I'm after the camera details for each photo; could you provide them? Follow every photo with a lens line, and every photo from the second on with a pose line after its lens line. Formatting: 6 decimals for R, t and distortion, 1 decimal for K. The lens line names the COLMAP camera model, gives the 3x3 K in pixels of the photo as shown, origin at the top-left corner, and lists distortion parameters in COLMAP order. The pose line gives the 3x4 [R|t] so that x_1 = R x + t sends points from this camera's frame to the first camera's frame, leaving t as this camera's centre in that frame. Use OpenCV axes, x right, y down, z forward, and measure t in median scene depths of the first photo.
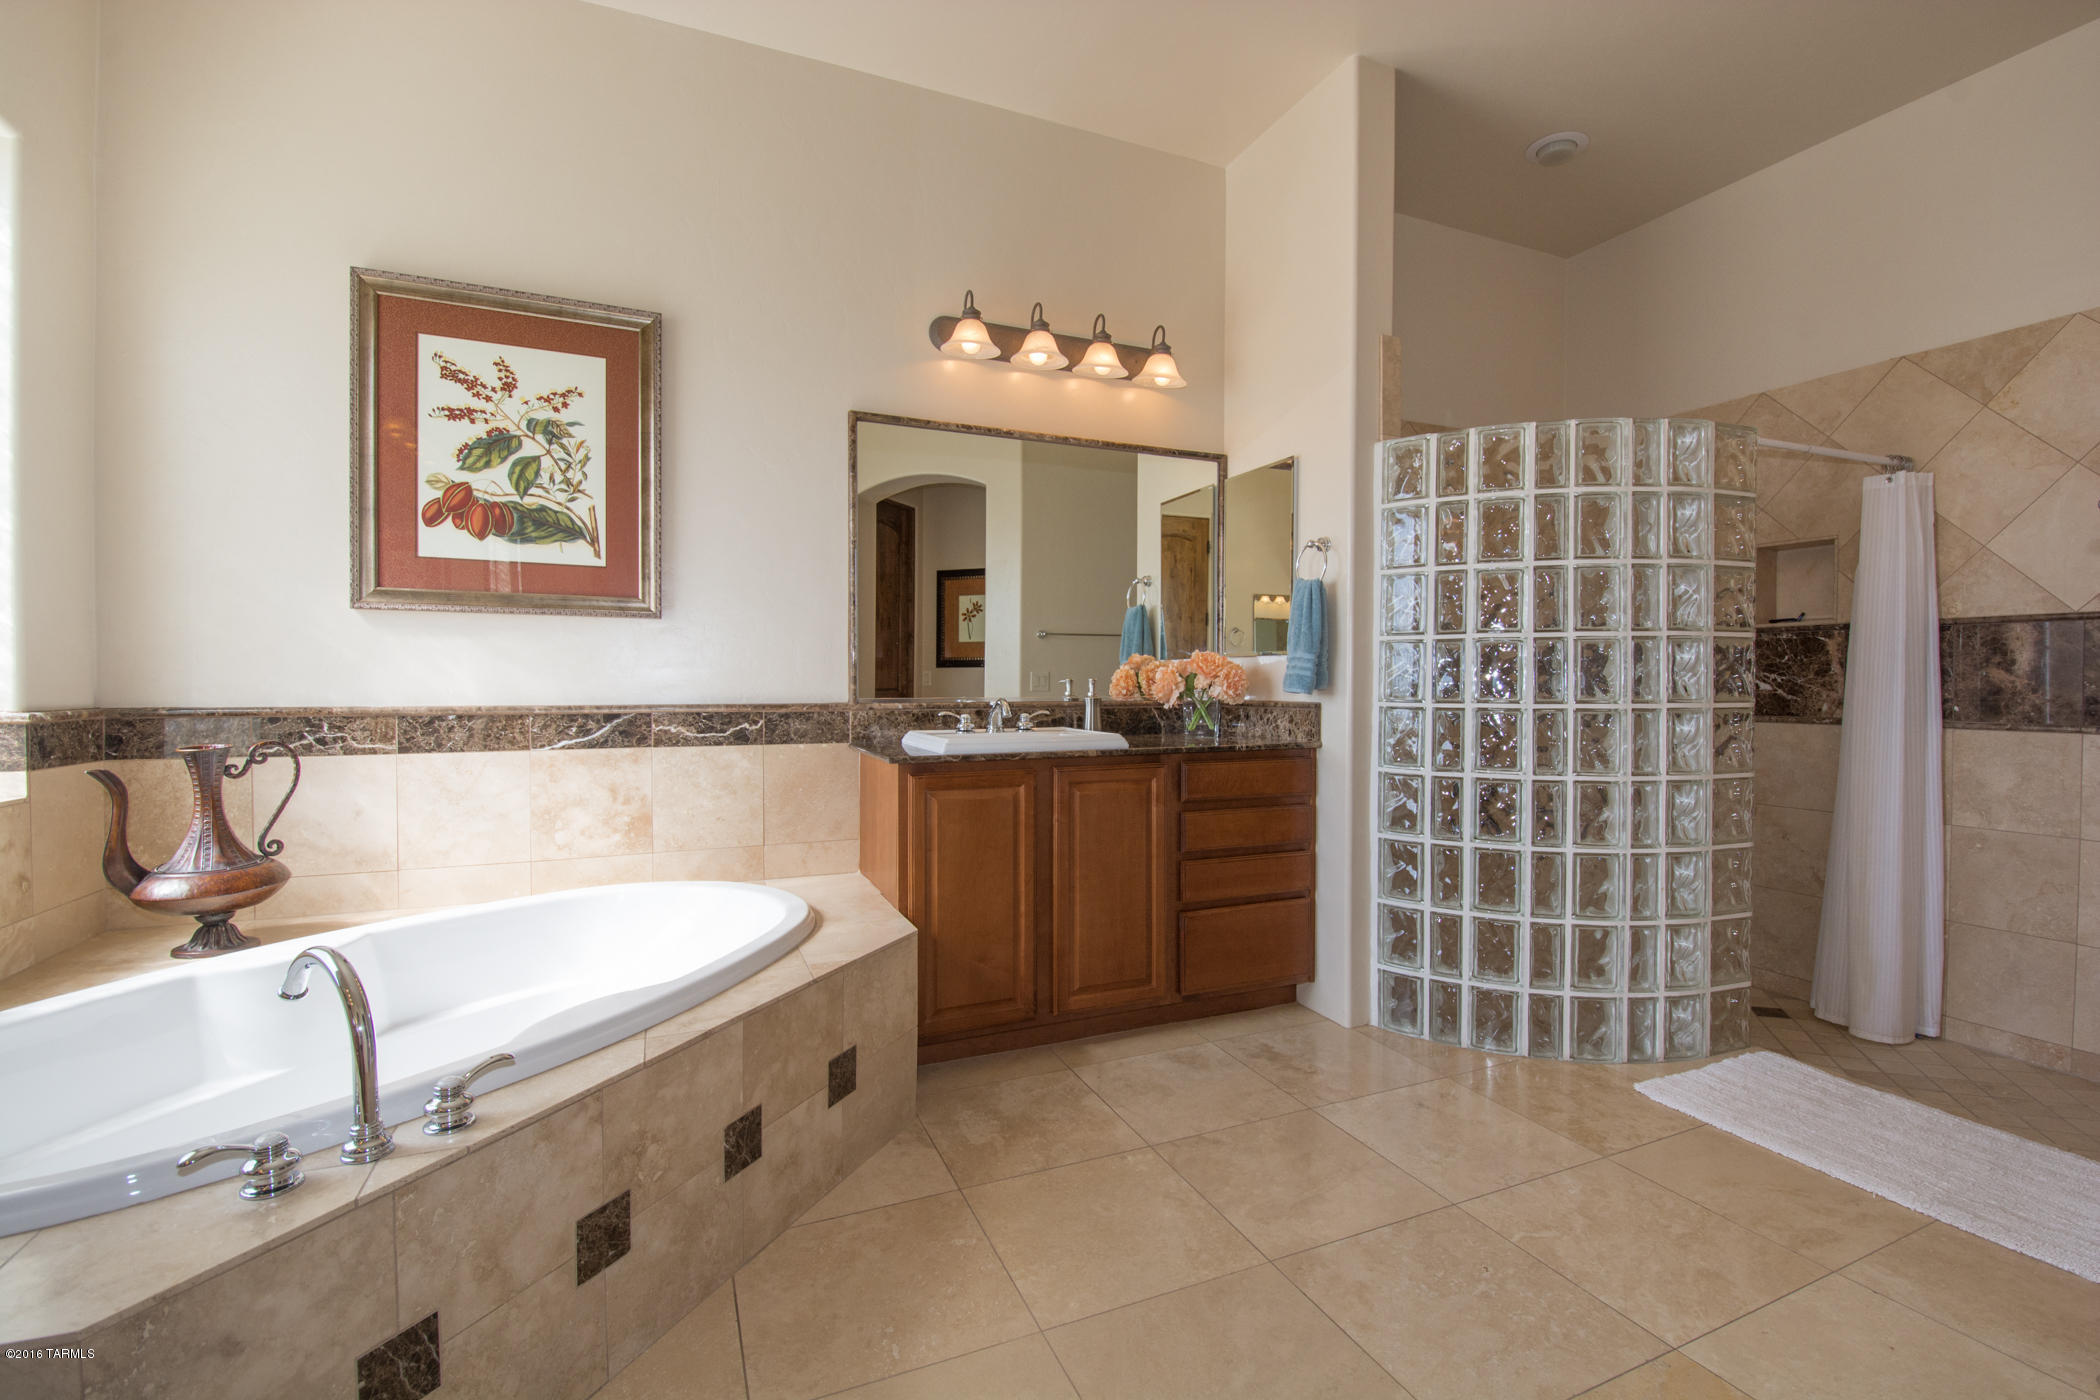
lens RADIAL K [[916.4, 0, 1061.9], [0, 916.4, 689.3], [0, 0, 1]] dist [0.001147, -0.003557]
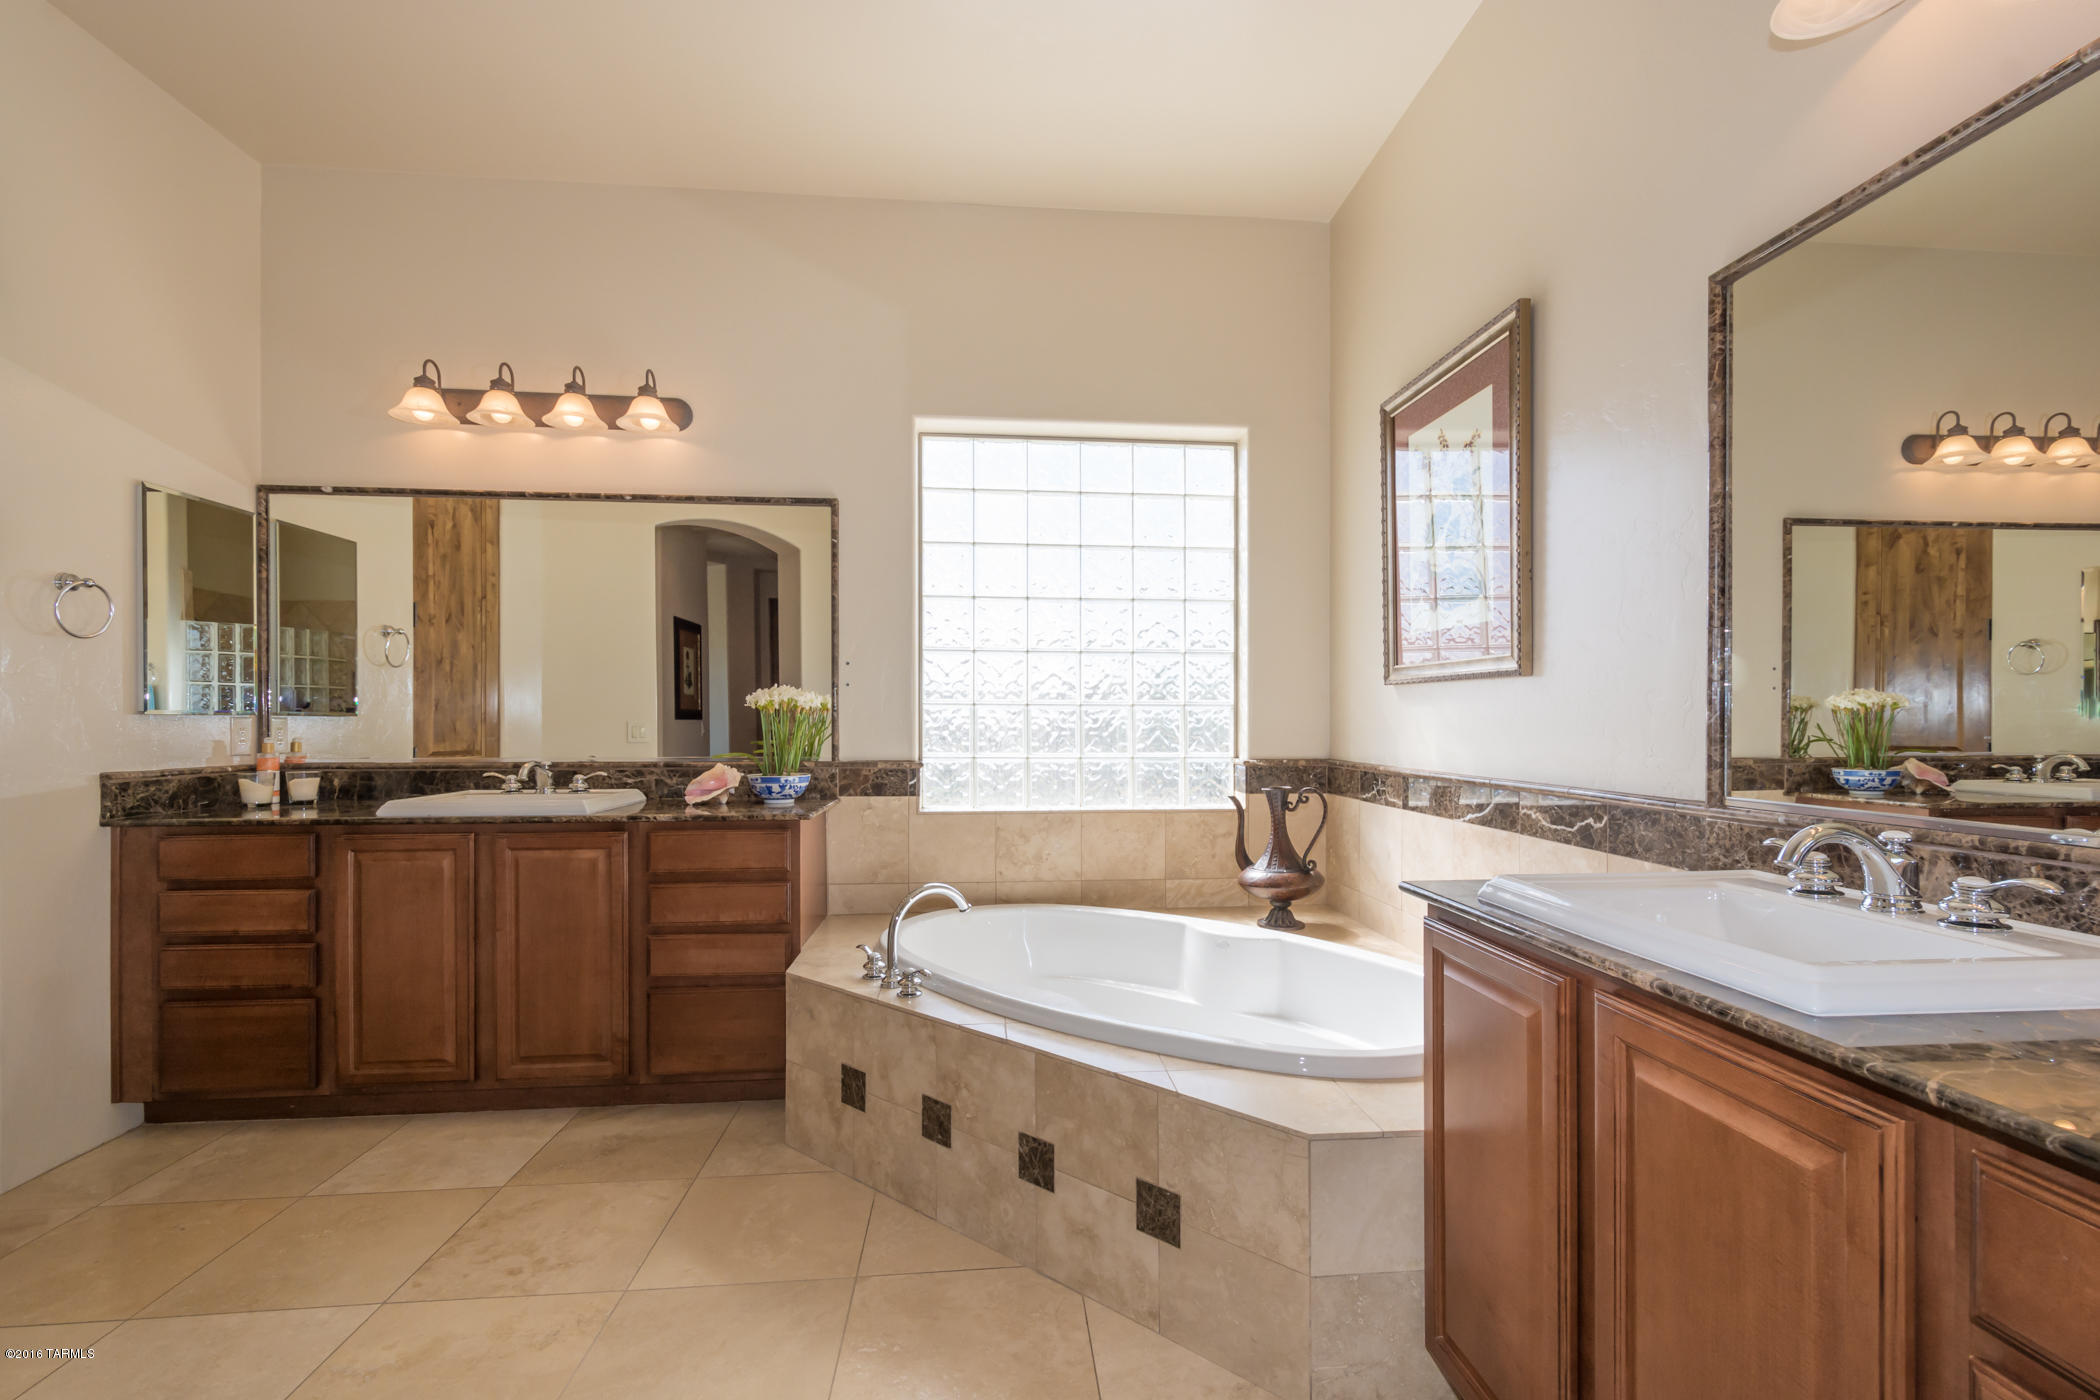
lens RADIAL K [[916.4, 0, 1062.7], [0, 916.4, 717.7], [0, 0, 1]] dist [0.001147, -0.003557]
pose [[-0.314704, -0.003923, -0.949182, 0.476454], [-0.010800, 0.999942, -0.000552, -0.036963], [0.949128, 0.010078, -0.314728, 0.910470]]
